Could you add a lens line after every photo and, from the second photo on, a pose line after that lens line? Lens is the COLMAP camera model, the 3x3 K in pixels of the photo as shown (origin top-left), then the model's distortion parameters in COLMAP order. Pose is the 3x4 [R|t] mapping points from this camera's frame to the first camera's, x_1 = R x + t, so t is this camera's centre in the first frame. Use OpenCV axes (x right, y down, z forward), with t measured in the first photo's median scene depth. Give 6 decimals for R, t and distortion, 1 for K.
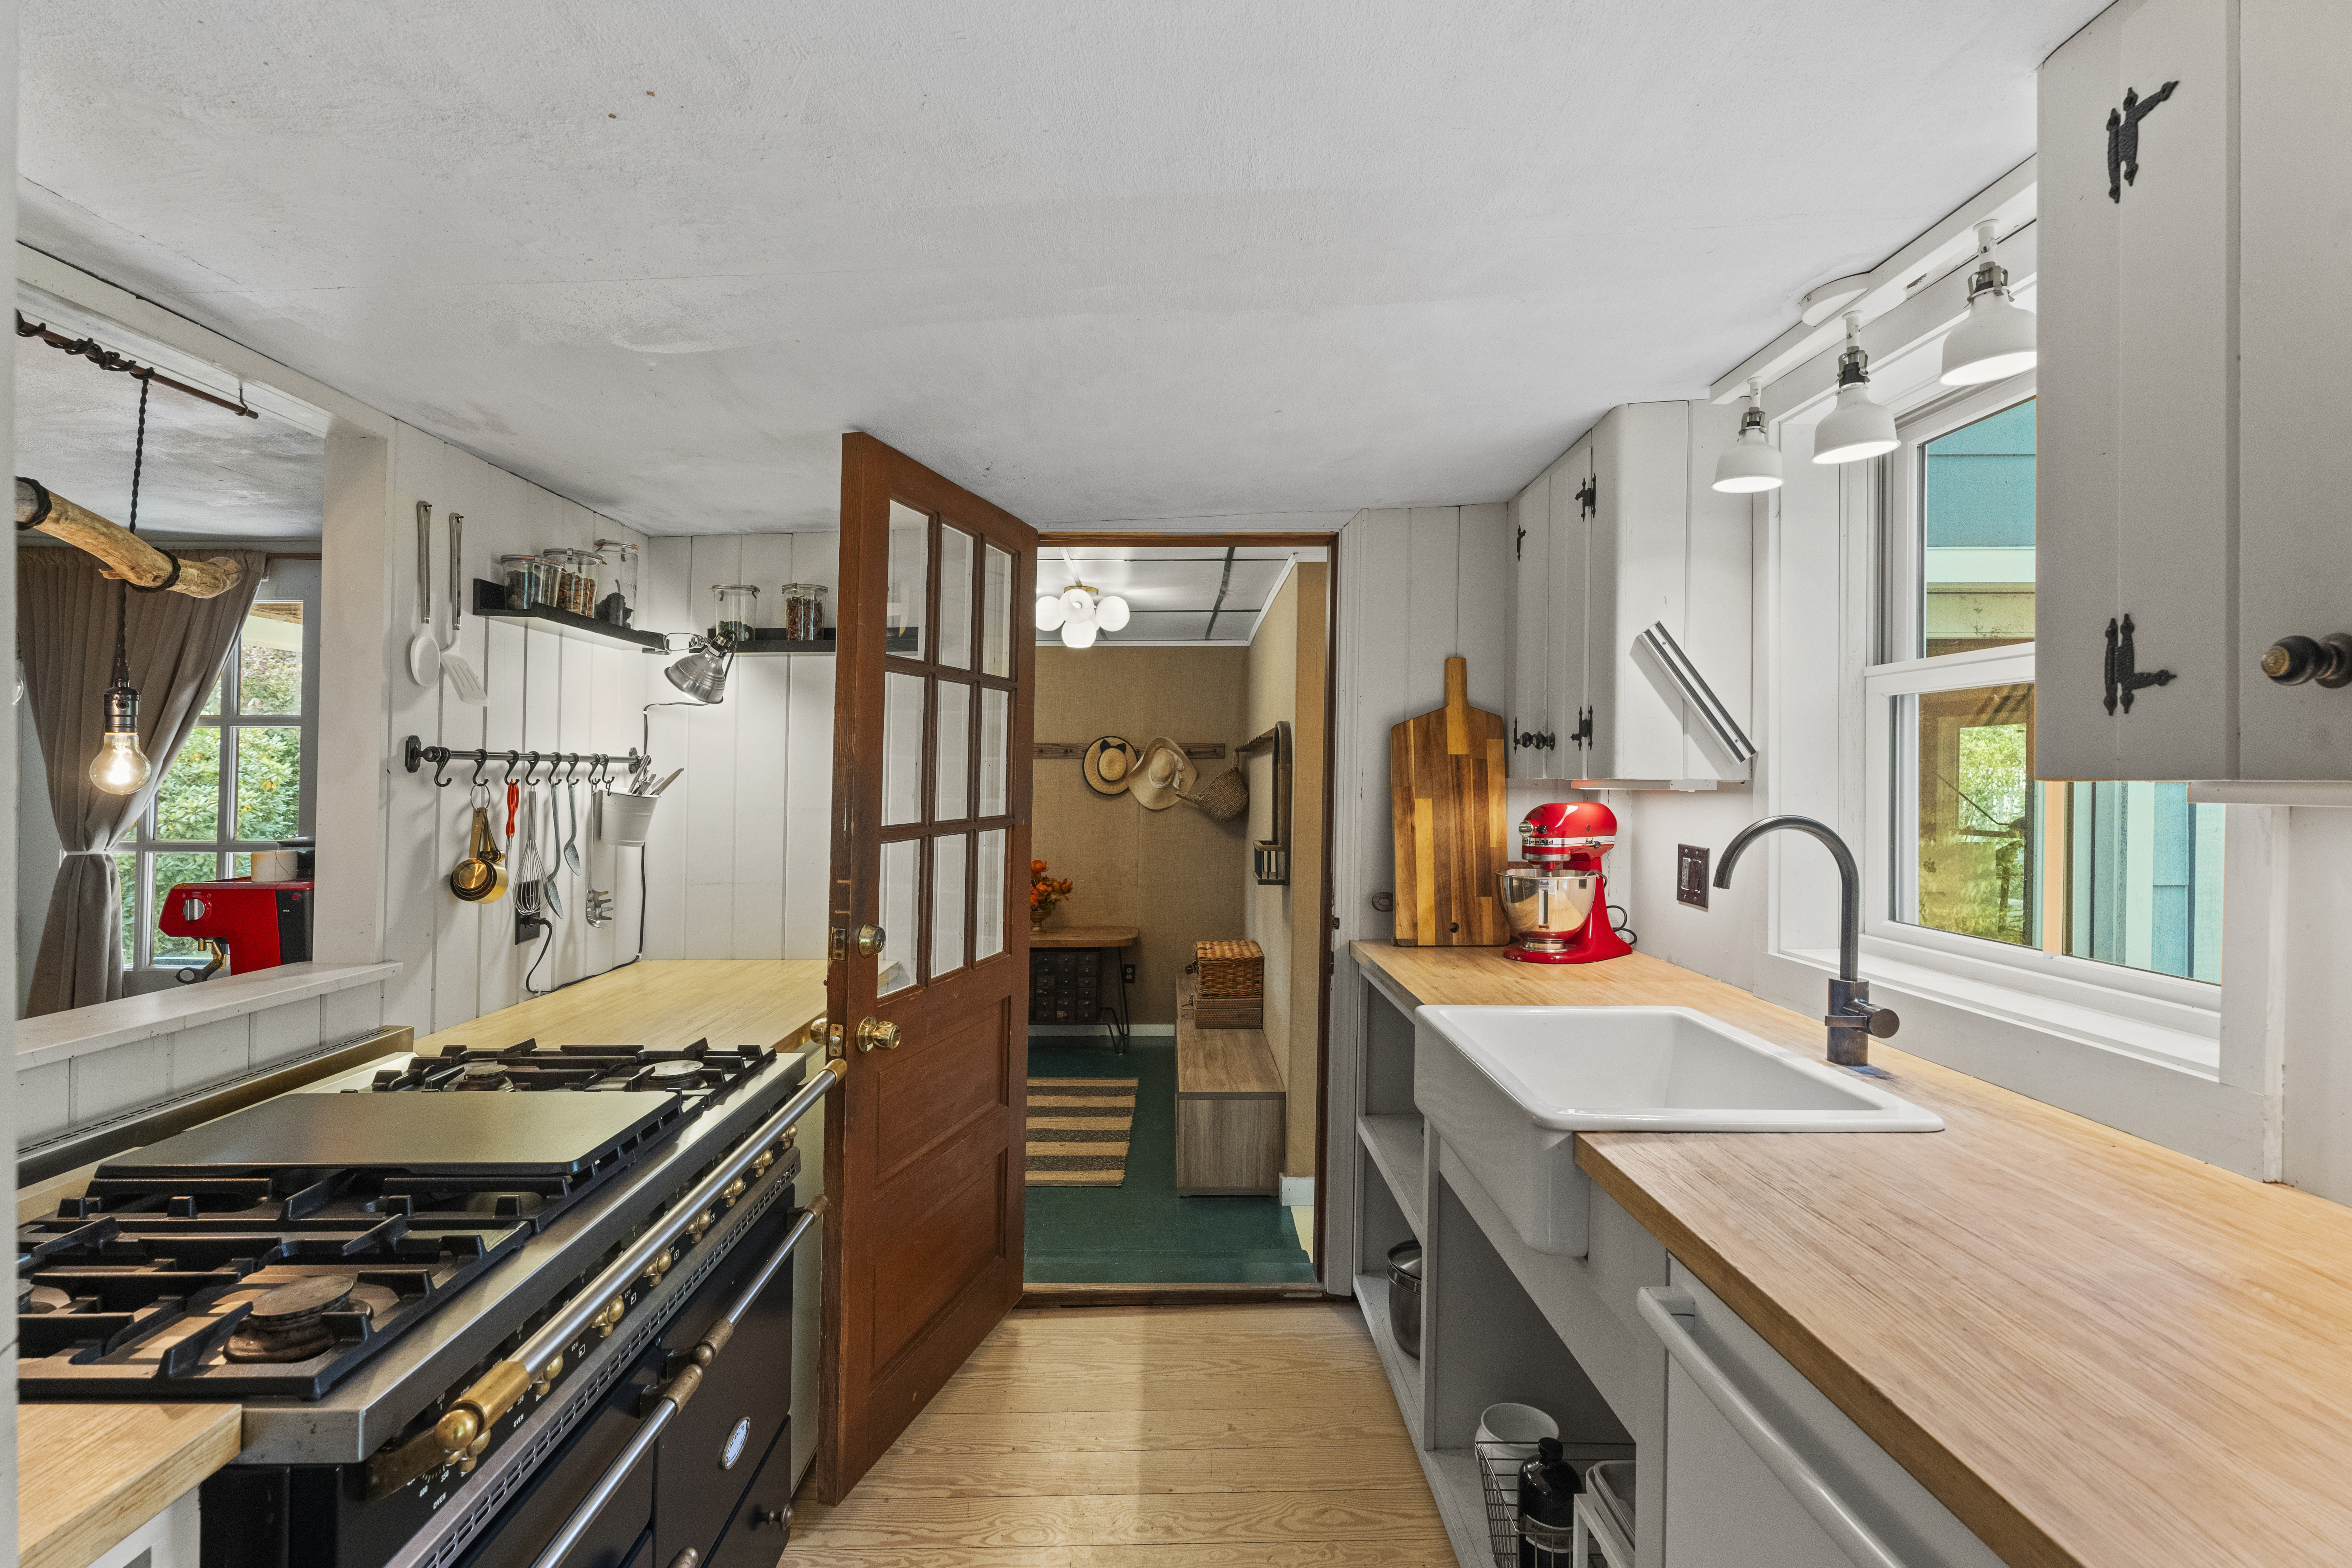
lens RADIAL K [[1043.3, 0, 1159.6], [0, 1043.3, 736.8], [0, 0, 1]] dist [0.003670, 0.000303]
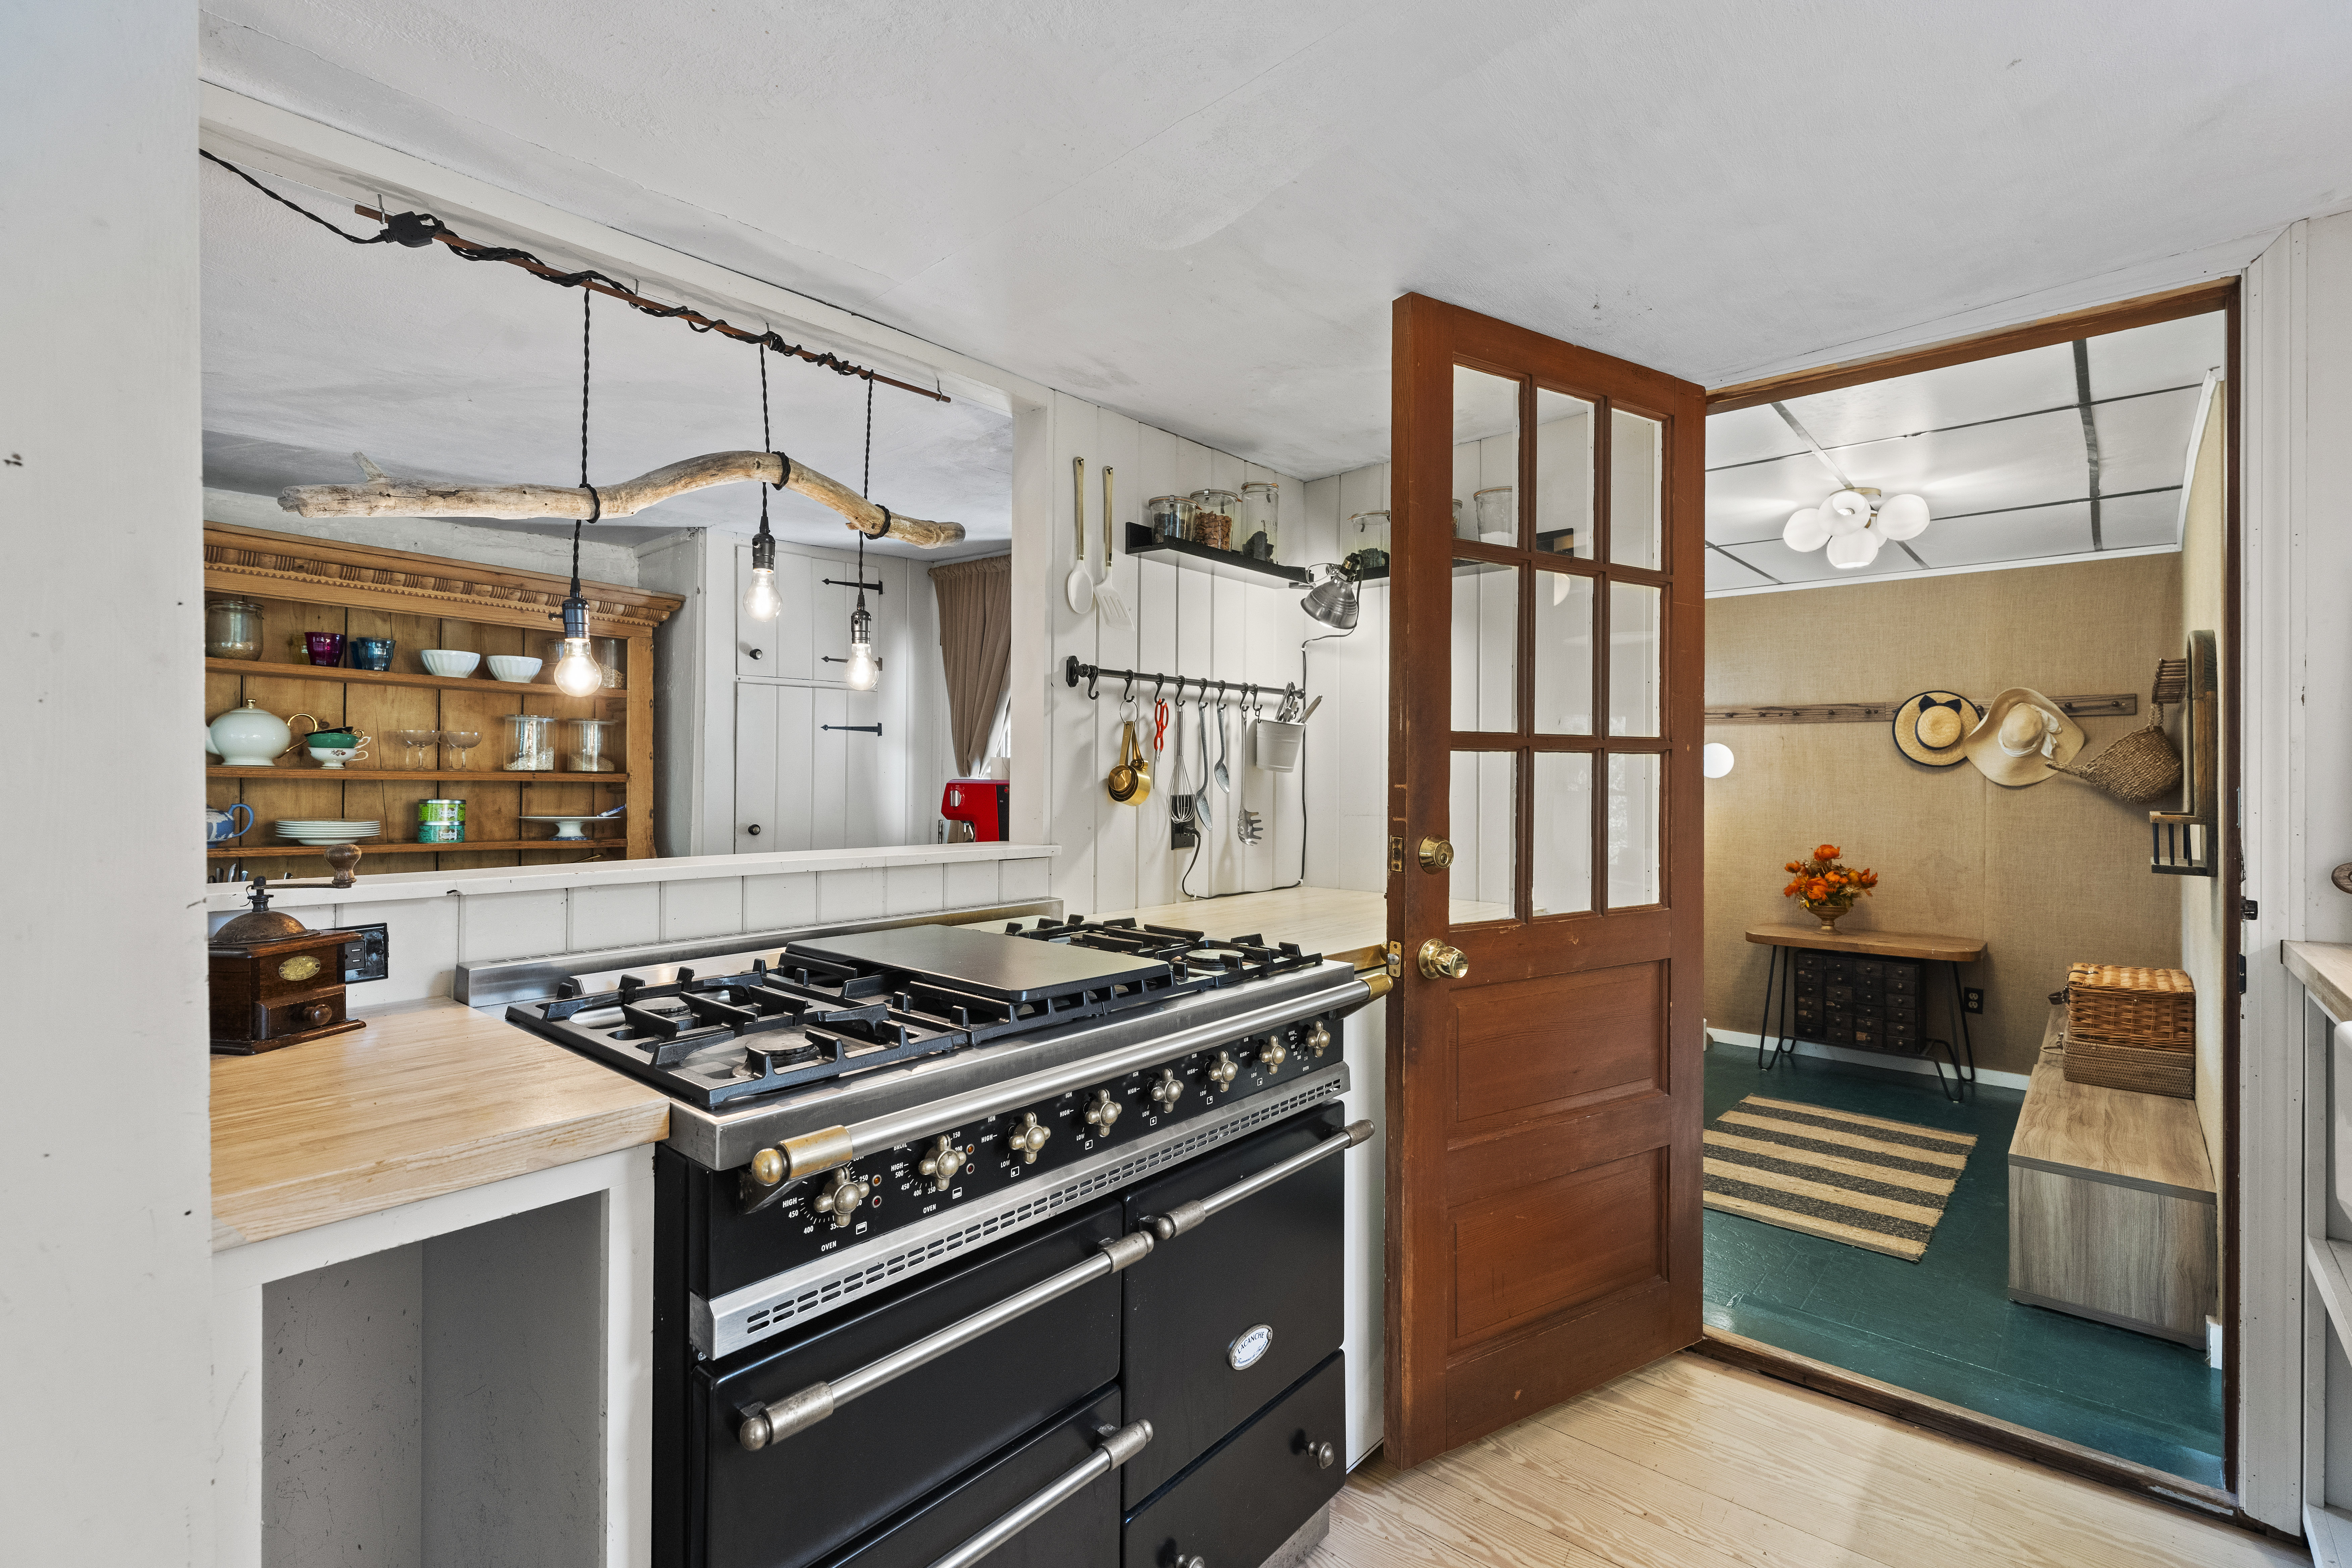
lens RADIAL K [[1043.3, 0, 1210.3], [0, 1043.3, 734.2], [0, 0, 1]] dist [0.003670, 0.000303]
pose [[0.759757, -0.024555, -0.649743, 0.120322], [0.021354, 0.999690, -0.012810, 0.077341], [0.649856, -0.004142, 0.760046, 0.153888]]
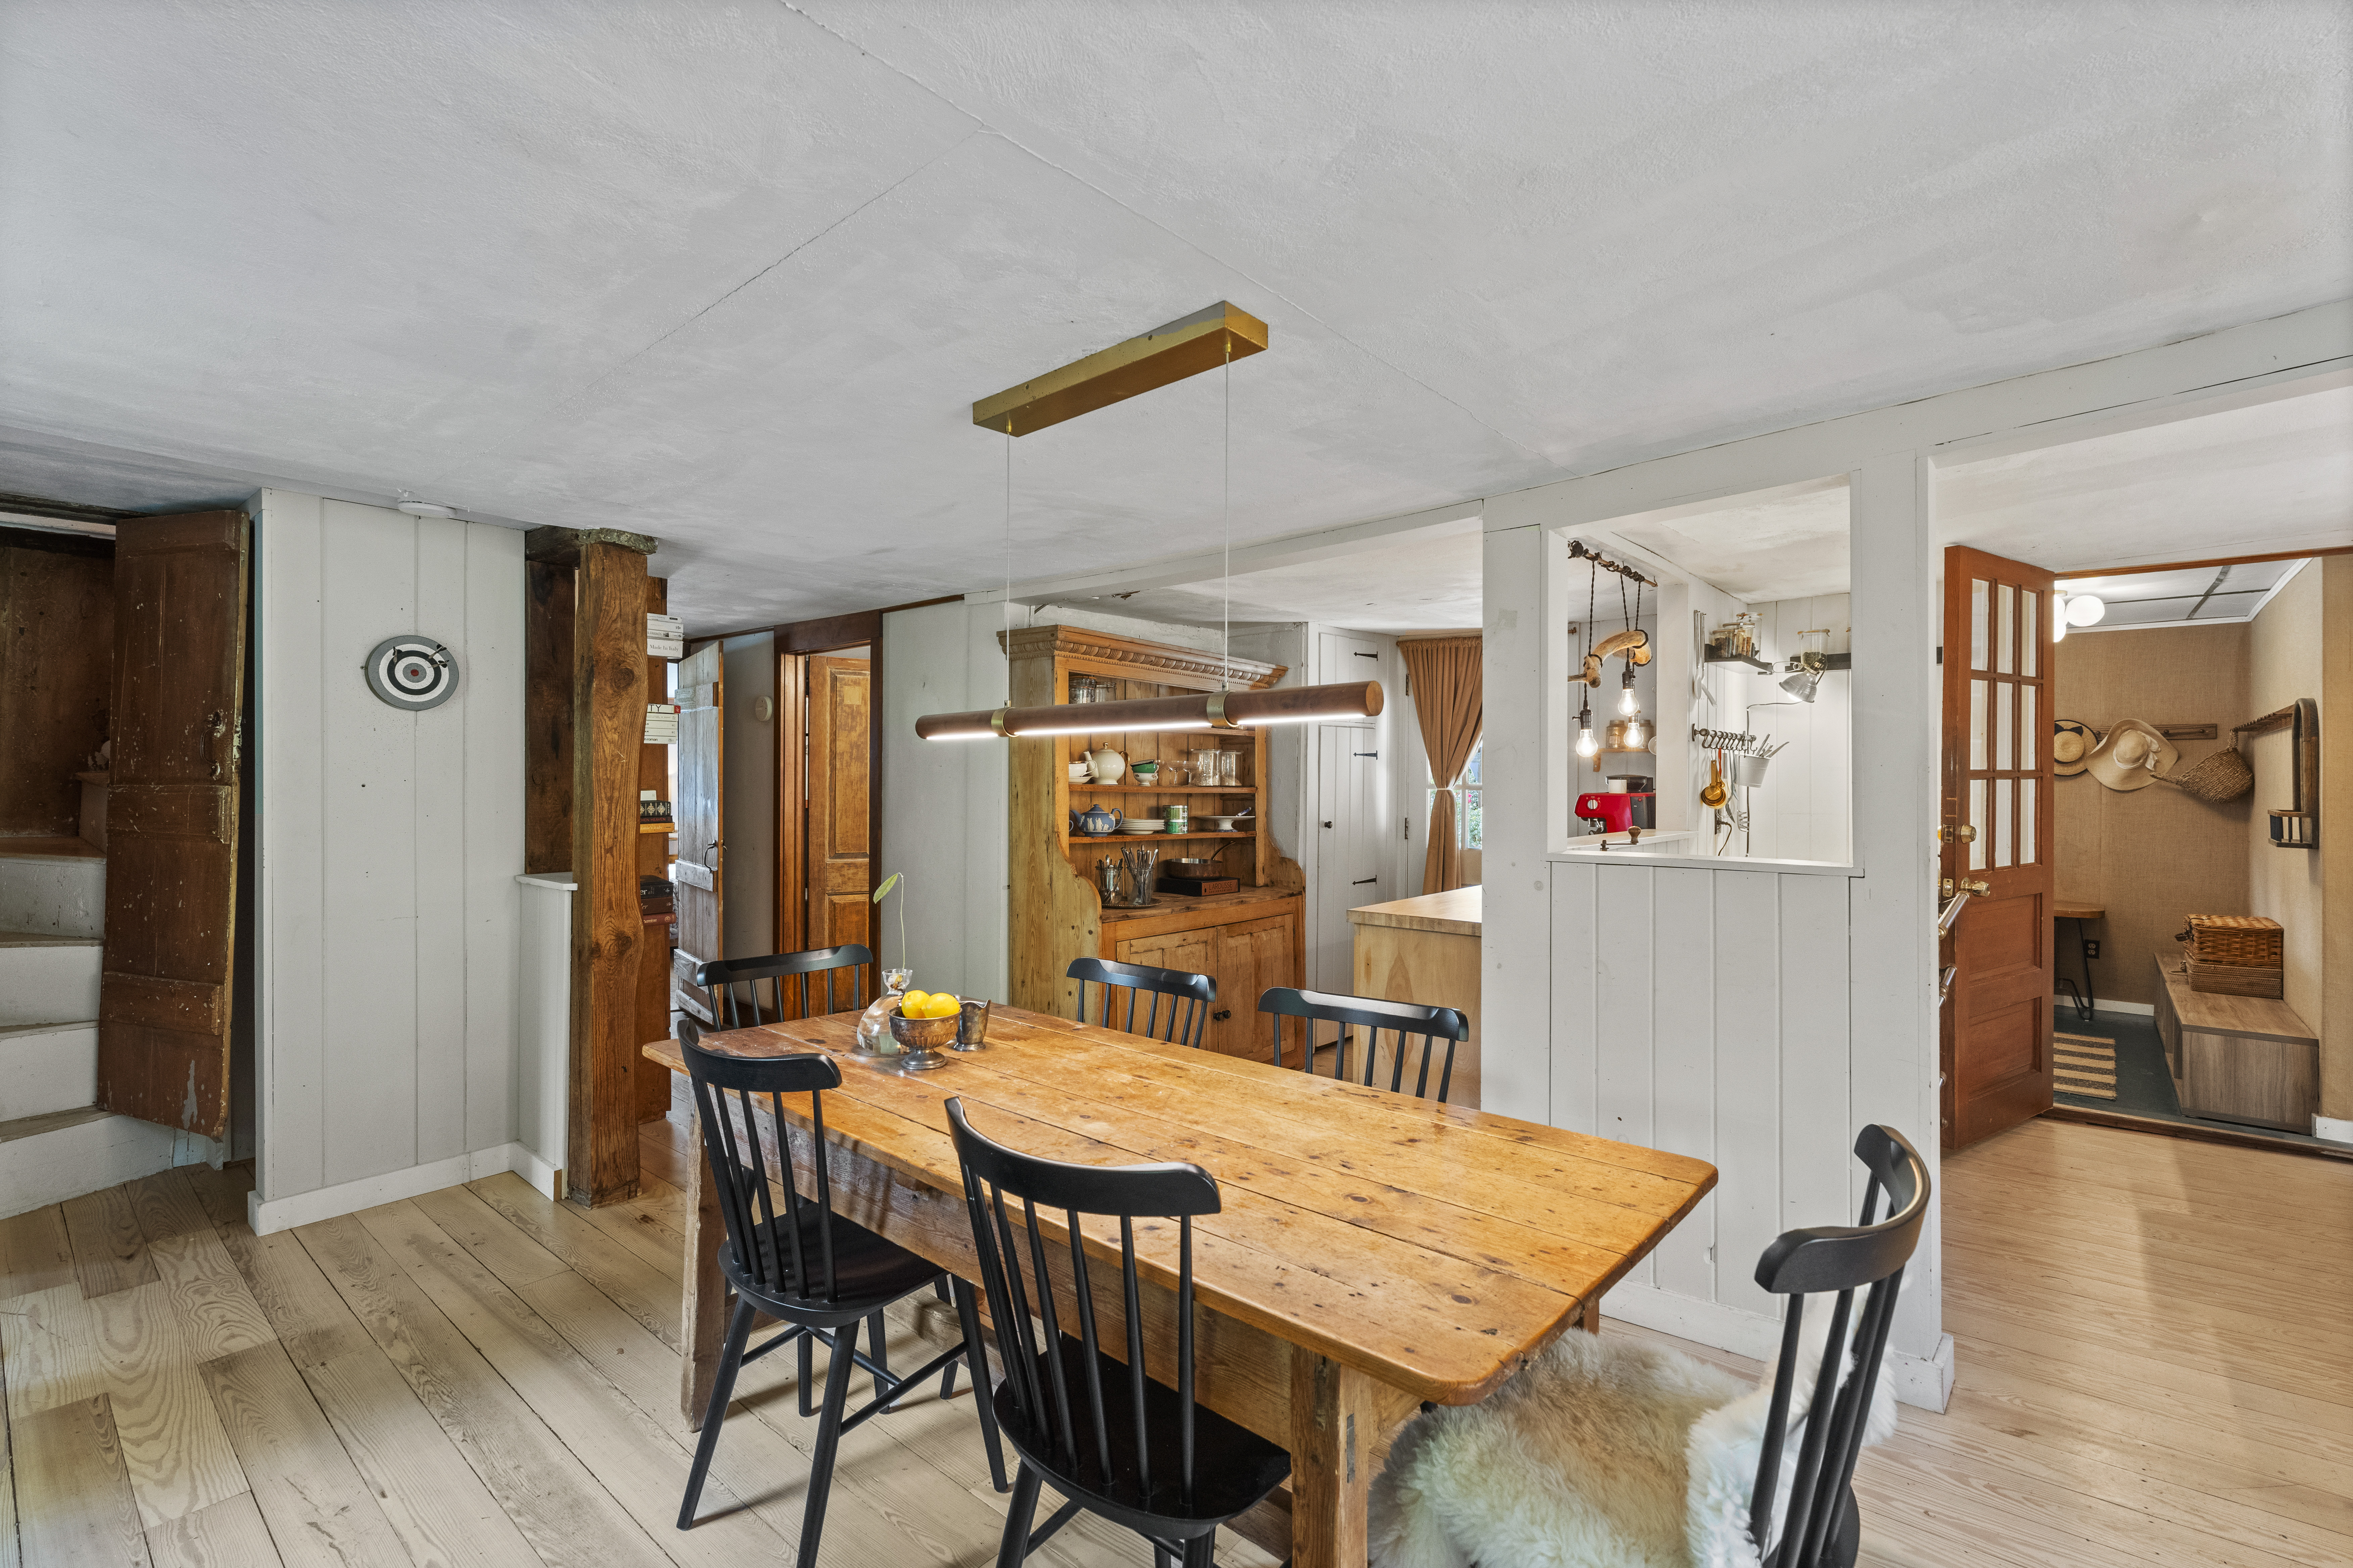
lens RADIAL K [[1043.5, 0, 1204.2], [0, 1043.5, 741.6], [0, 0, 1]] dist [0.003670, 0.000303]
pose [[0.771503, -0.019819, -0.635917, -0.114340], [0.022763, 0.999735, -0.003541, 0.014025], [0.635819, -0.011743, 0.771749, -0.899363]]
